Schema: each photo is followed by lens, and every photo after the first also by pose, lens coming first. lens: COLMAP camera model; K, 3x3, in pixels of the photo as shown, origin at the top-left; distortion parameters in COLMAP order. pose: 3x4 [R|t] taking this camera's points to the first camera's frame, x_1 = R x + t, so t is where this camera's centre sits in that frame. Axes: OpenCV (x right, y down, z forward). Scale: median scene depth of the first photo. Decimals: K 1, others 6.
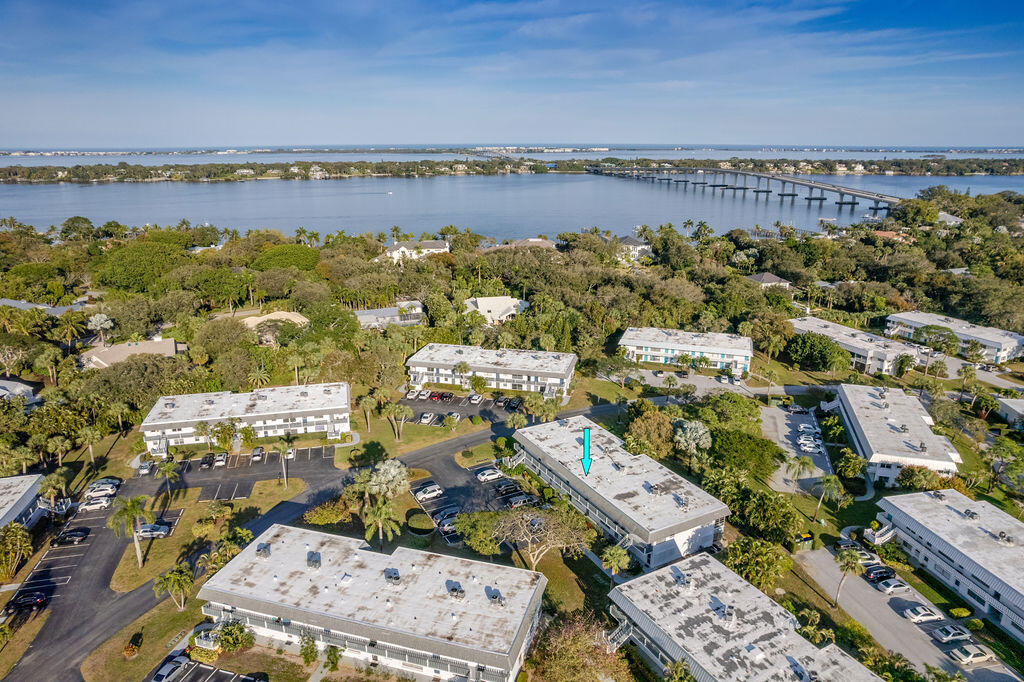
lens RADIAL K [[670.9, 0, 511.4], [0, 670.9, 337.0], [0, 0, 1]] dist [-0.076818, 0.067513]
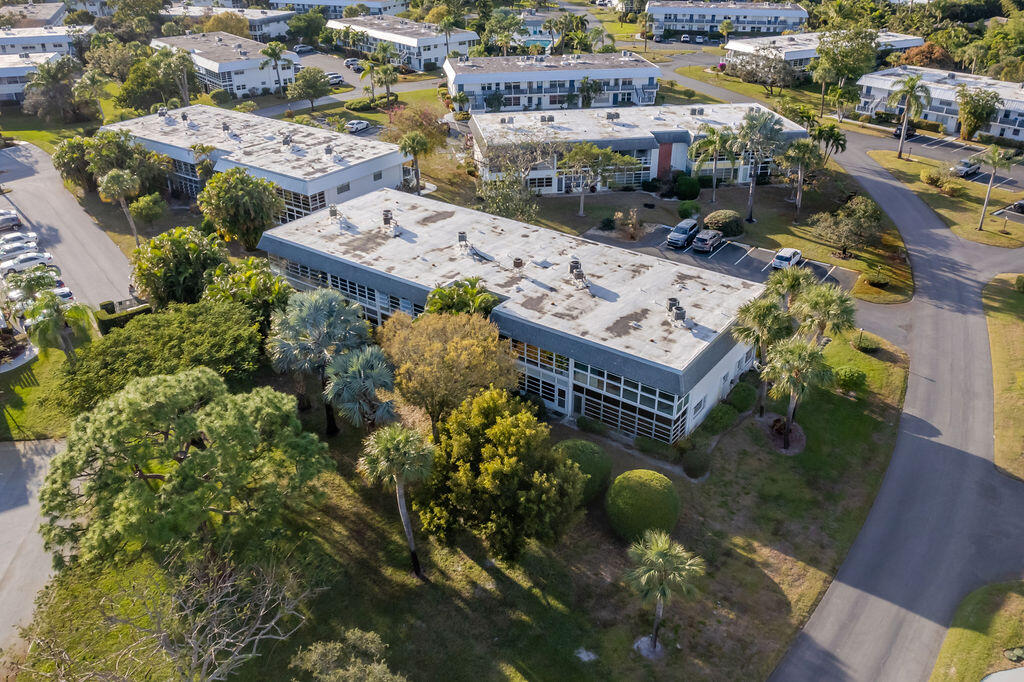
lens RADIAL K [[798.2, 0, 512.0], [0, 798.2, 341.0], [0, 0, 1]] dist [-0.052602, 0.039911]
pose [[-0.900150, 0.218580, -0.376766, 0.237910], [-0.117502, 0.711057, 0.693246, -0.104130], [0.419432, 0.668297, -0.614375, 0.912116]]
